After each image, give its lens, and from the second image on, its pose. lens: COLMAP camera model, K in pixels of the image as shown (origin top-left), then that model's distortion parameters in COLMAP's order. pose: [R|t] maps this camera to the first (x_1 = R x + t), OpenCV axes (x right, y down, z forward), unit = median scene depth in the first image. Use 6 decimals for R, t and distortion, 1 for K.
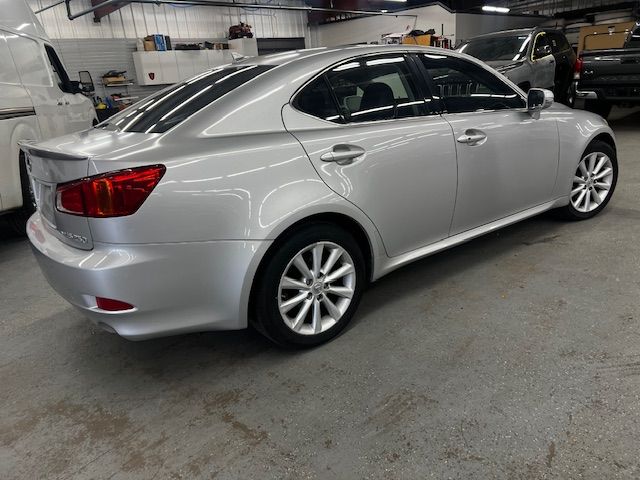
lens RADIAL K [[514.6, 0, 320.0], [0, 514.6, 240.0], [0, 0, 1]] dist [0.090026, -0.116897]
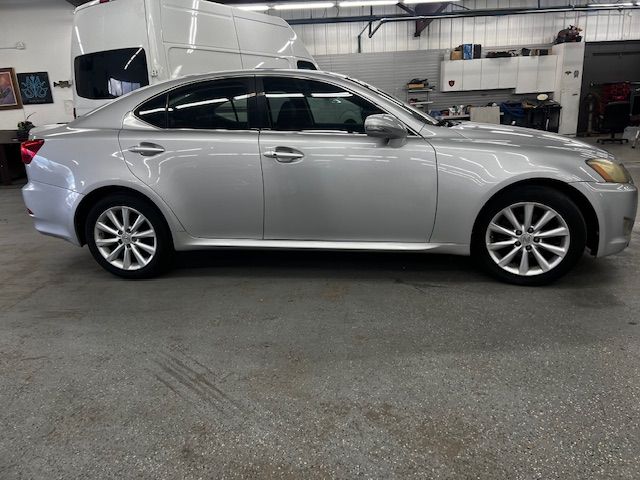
lens RADIAL K [[514.6, 0, 320.0], [0, 514.6, 240.0], [0, 0, 1]] dist [0.090026, -0.116897]
pose [[0.649352, 0.239747, -0.721709, 0.362783], [-0.240781, 0.965000, 0.103926, -0.047793], [0.721364, 0.106289, 0.684351, 0.101300]]
